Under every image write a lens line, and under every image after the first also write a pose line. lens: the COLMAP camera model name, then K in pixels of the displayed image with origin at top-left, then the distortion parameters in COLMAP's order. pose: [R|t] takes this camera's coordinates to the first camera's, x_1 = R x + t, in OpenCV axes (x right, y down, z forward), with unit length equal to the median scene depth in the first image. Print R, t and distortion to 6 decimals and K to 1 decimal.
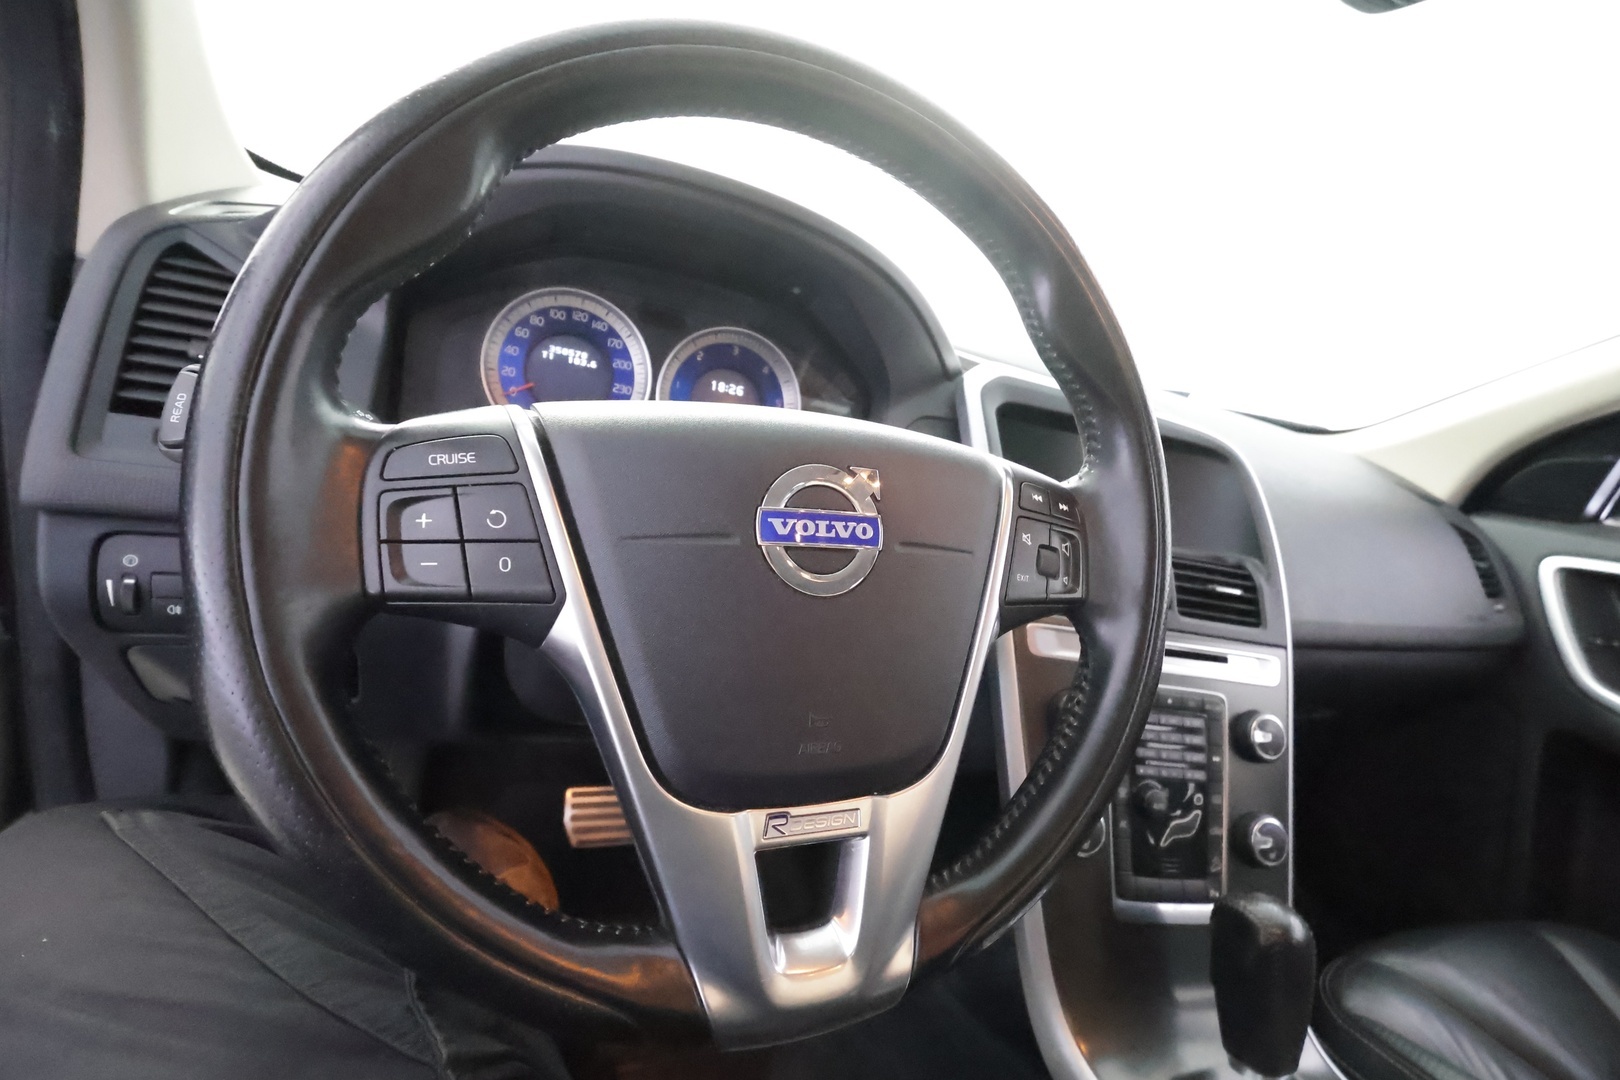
lens RADIAL K [[745.0, 0, 811.6], [0, 745.0, 543.1], [0, 0, 1]] dist [-0.002229, 0.000674]
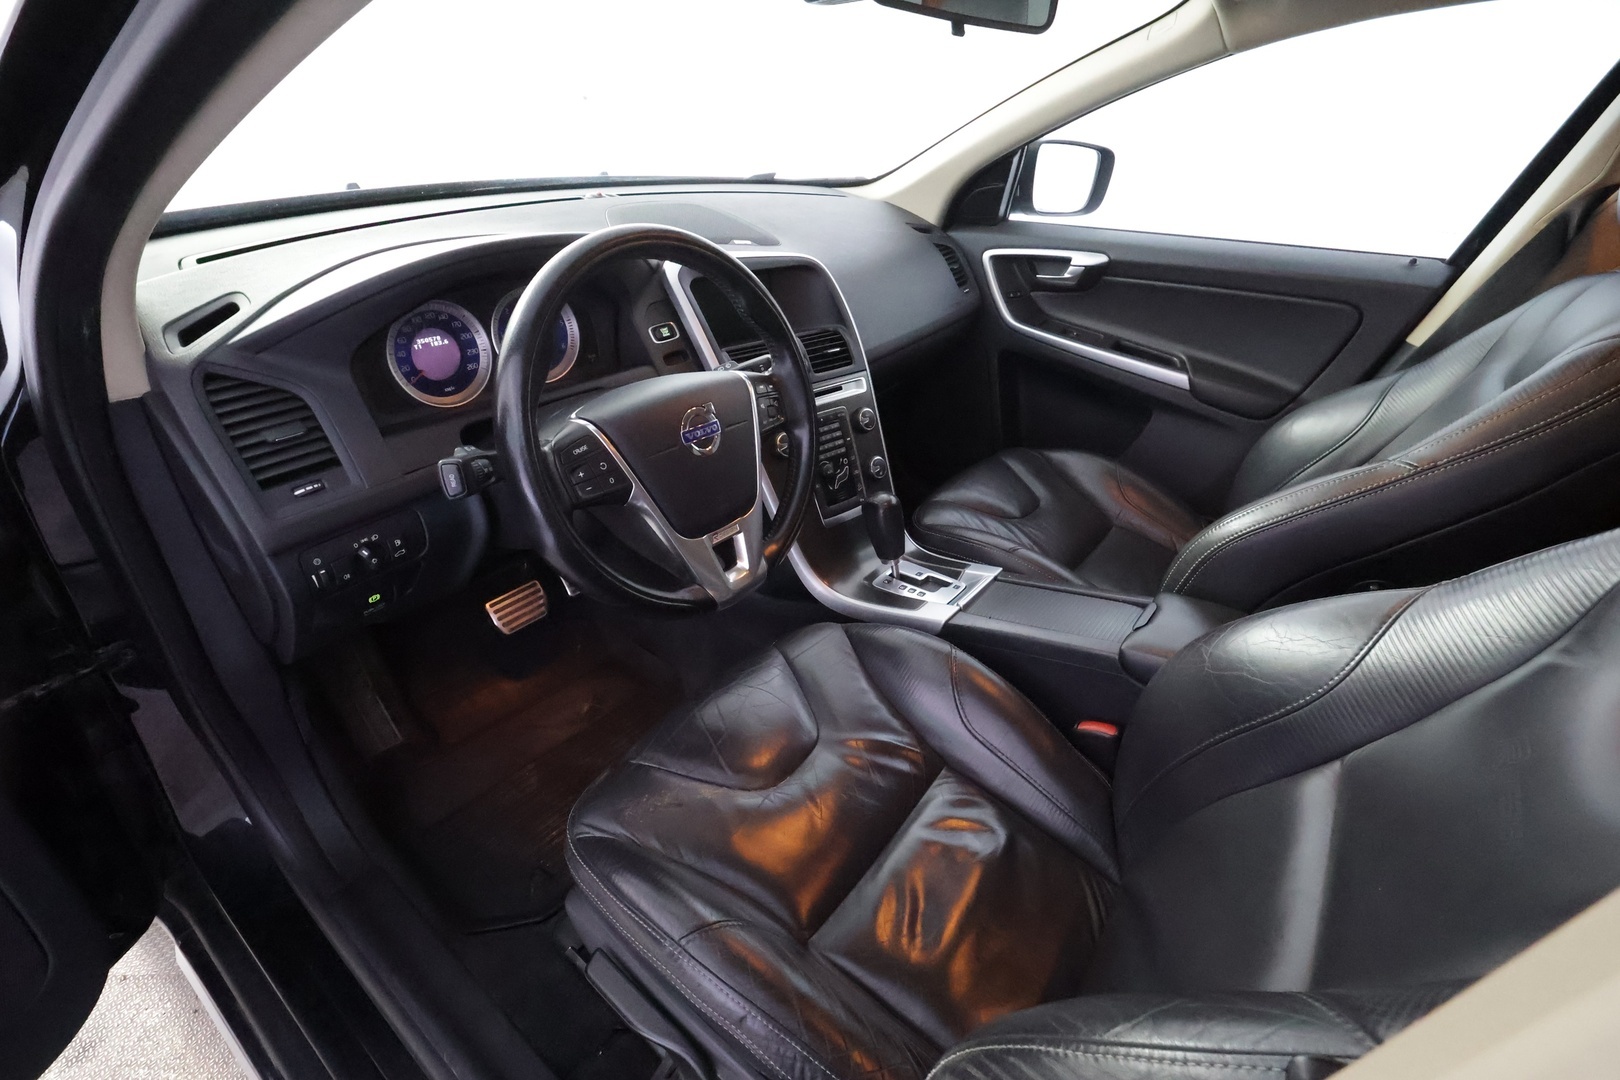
lens RADIAL K [[745.0, 0, 811.6], [0, 745.0, 543.1], [0, 0, 1]] dist [-0.002229, 0.000674]
pose [[0.850389, -0.400889, 0.340773, -0.344908], [0.249465, 0.877445, 0.409704, -0.317857], [-0.463255, -0.263397, 0.846178, -0.742876]]
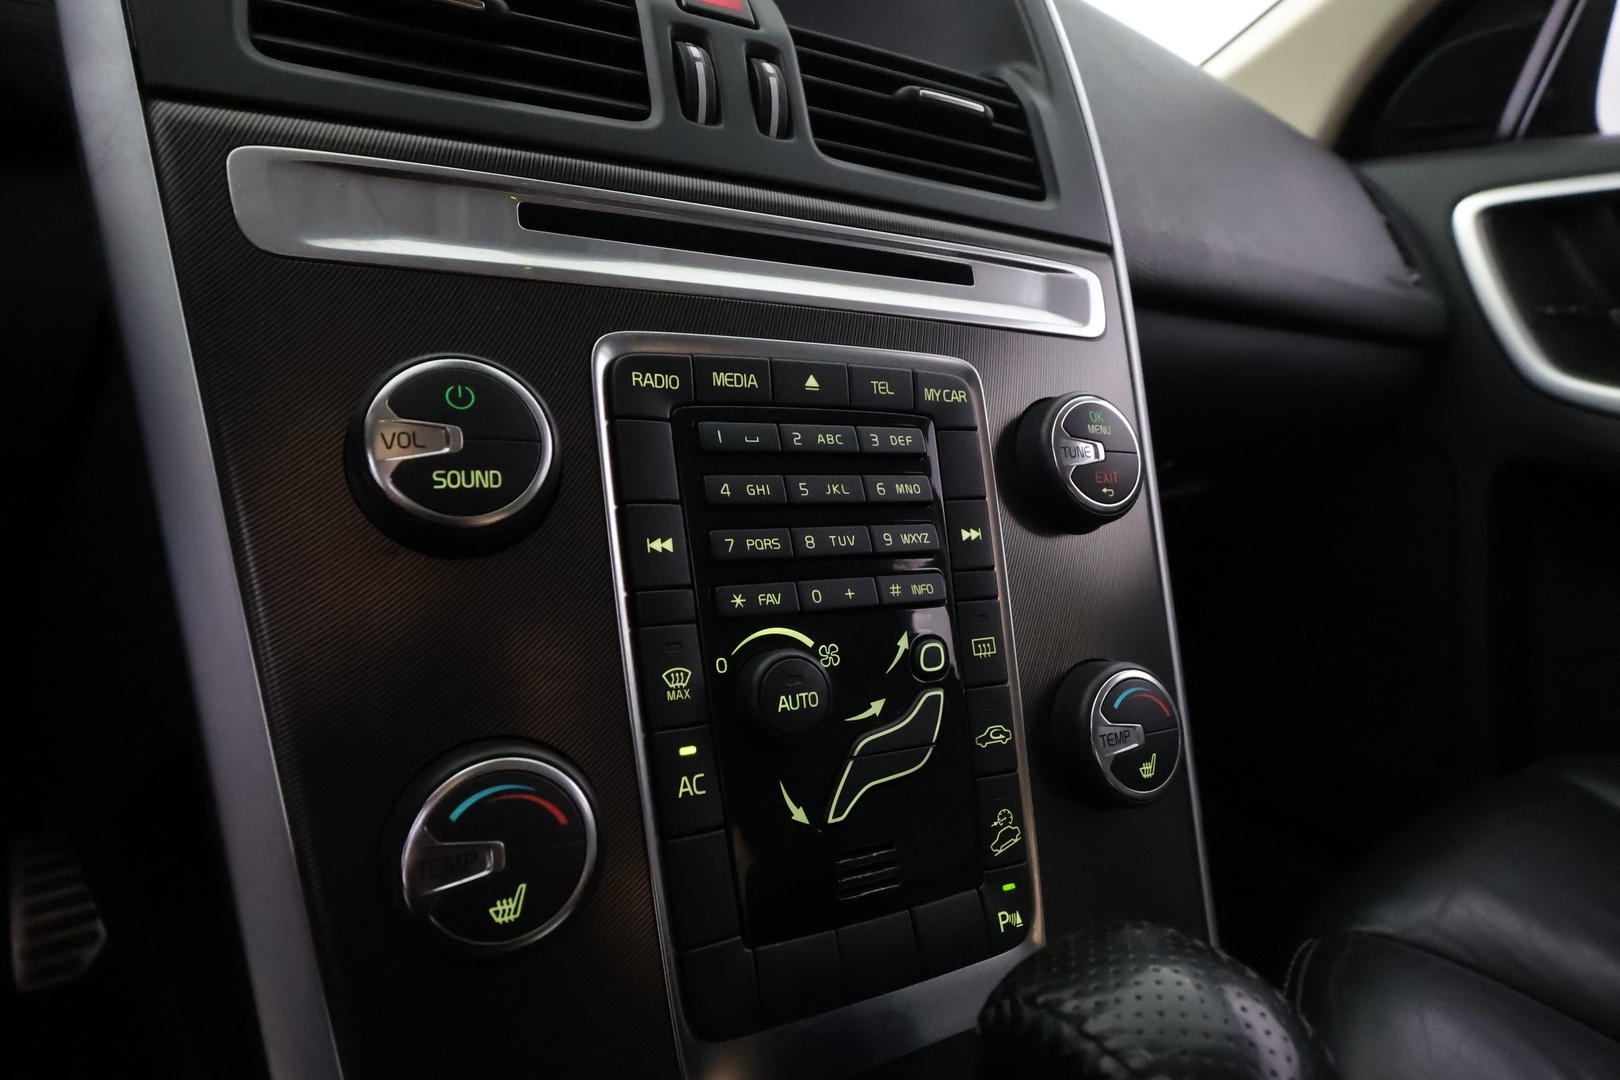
lens RADIAL K [[892.3, 0, 810.0], [0, 892.3, 540.0], [0, 0, 1]] dist [-0.017069, -0.000307]
pose [[0.960297, -0.174558, 0.217621, 0.388822], [0.158943, 0.983408, 0.087442, 0.248724], [-0.229274, -0.049381, 0.972108, 0.626501]]
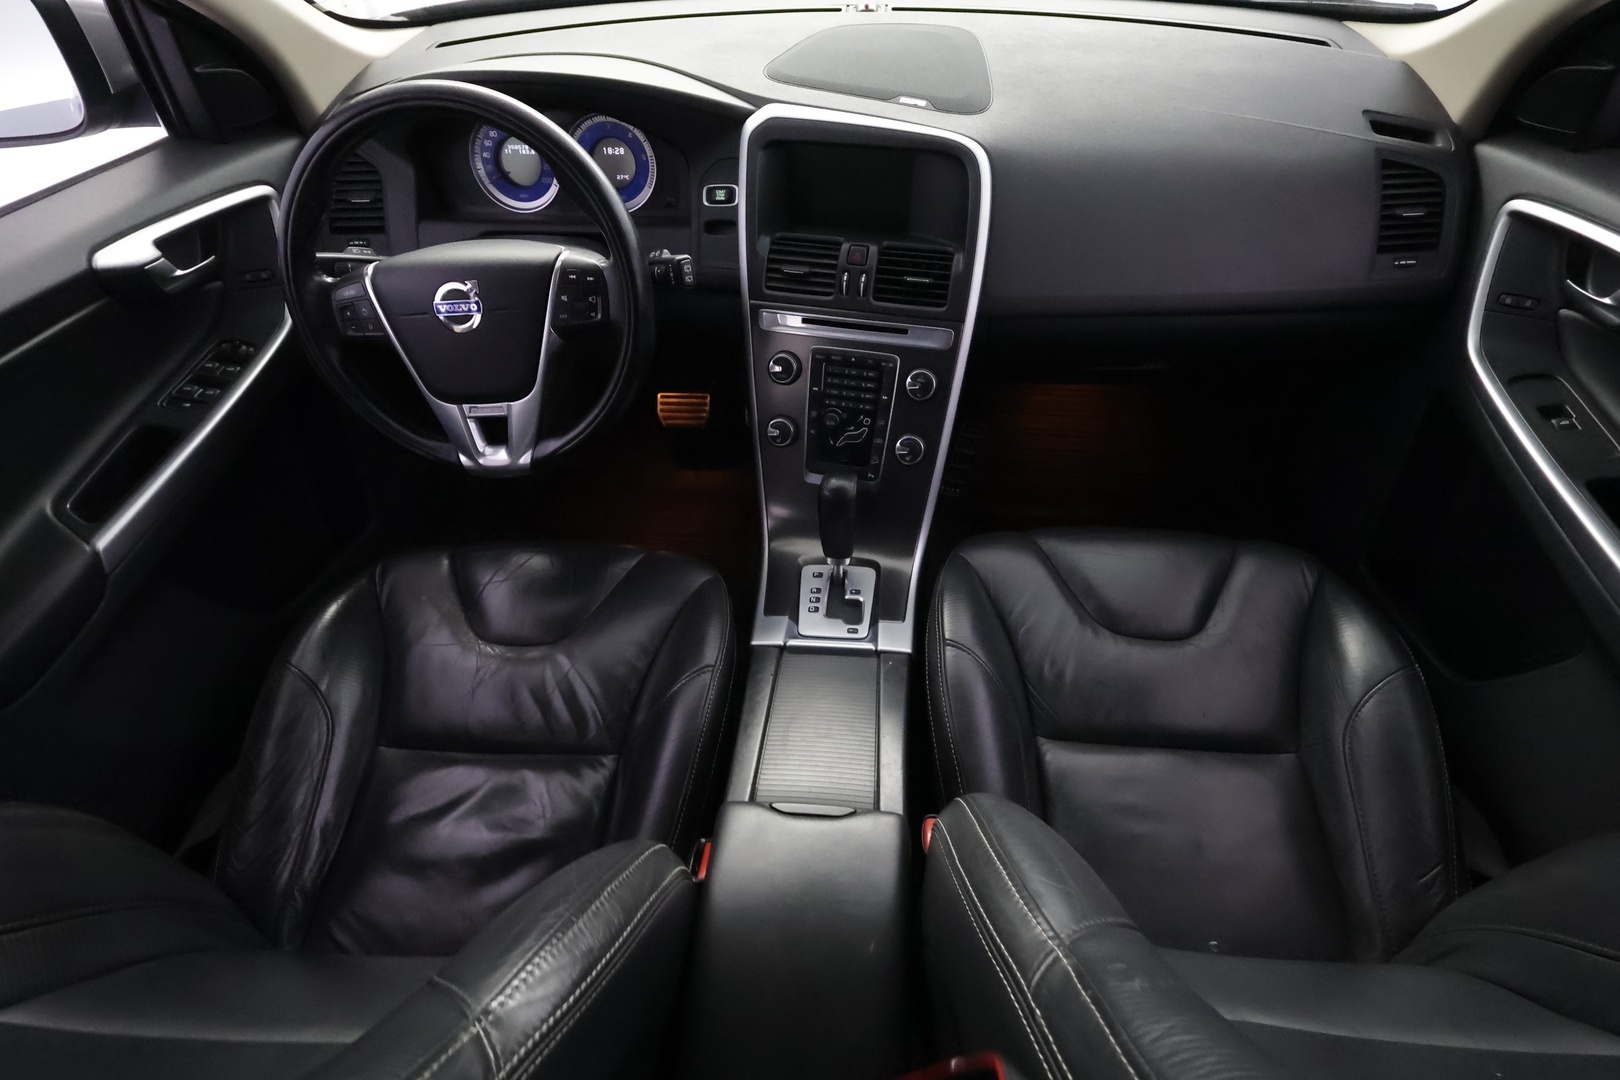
lens RADIAL K [[782.7, 0, 810.0], [0, 782.7, 540.0], [0, 0, 1]] dist [-0.001665, -0.000070]
pose [[0.870182, 0.143005, -0.471522, 1.240039], [0.102151, 0.883808, 0.456562, -0.210555], [0.482025, -0.445458, 0.754466, -0.440600]]
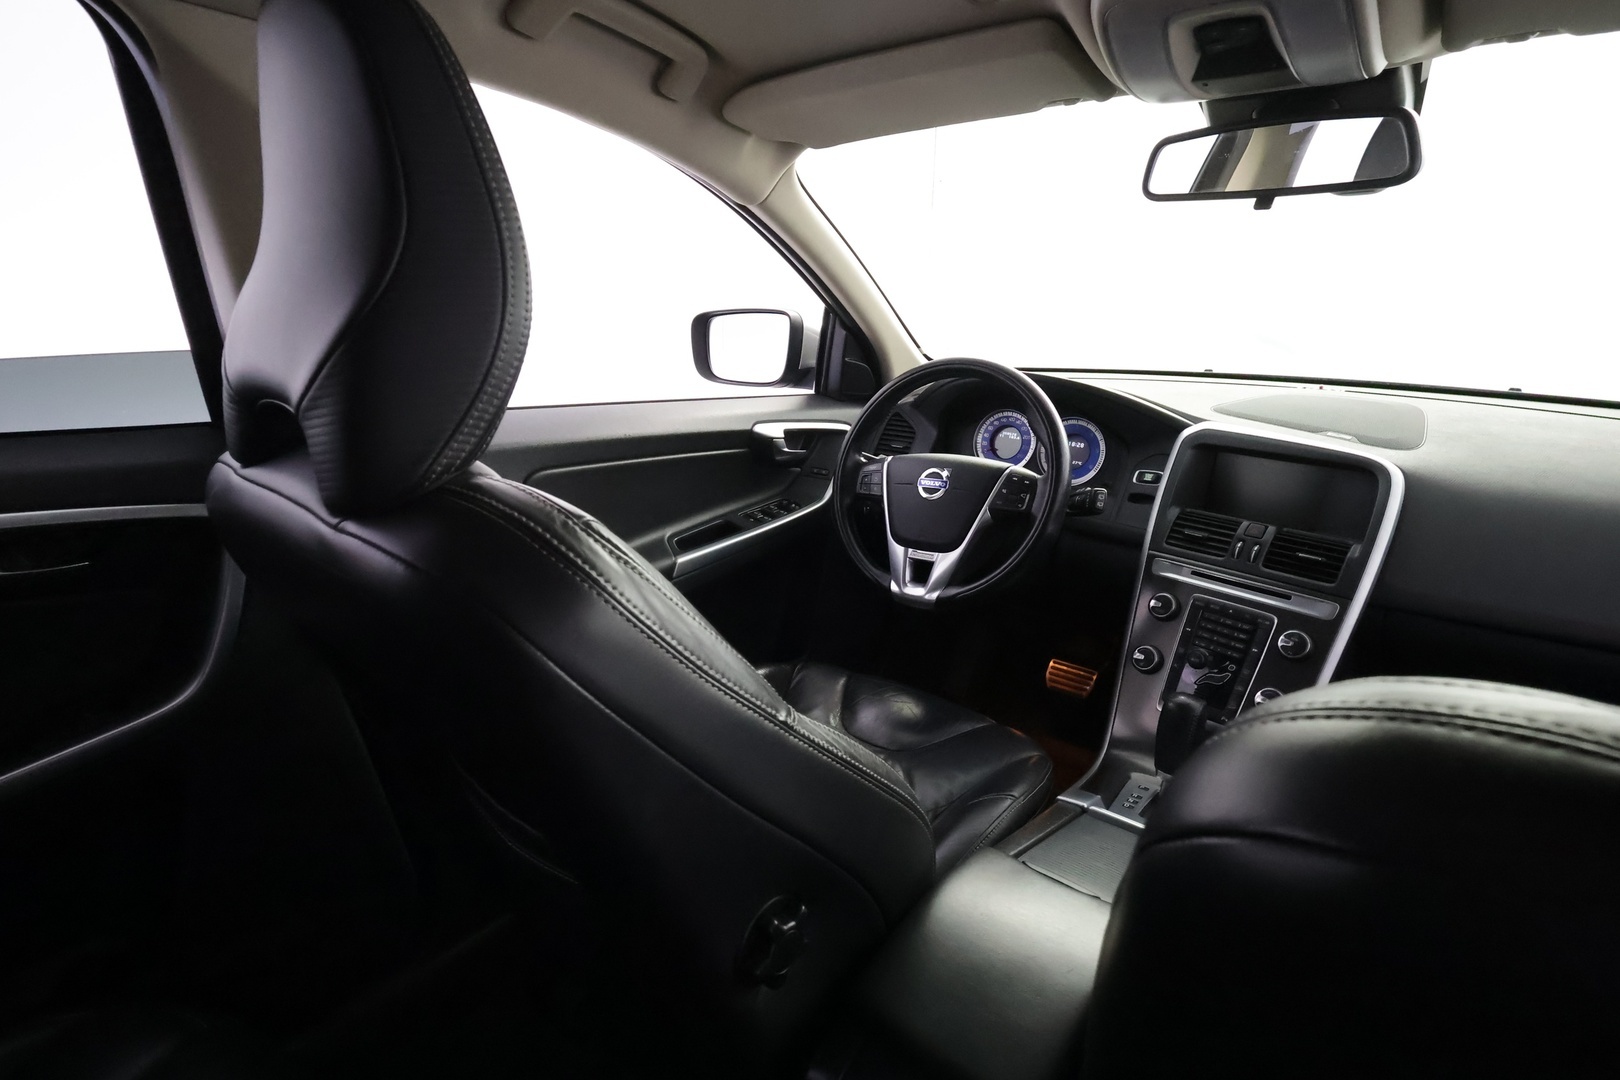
lens RADIAL K [[777.3, 0, 812.9], [0, 777.3, 533.0], [0, 0, 1]] dist [-0.002219, 0.000172]
pose [[0.475200, 0.046313, -0.878658, 1.616386], [-0.129055, 0.991482, -0.017536, 0.191760], [0.870362, 0.121728, 0.477129, -0.731771]]
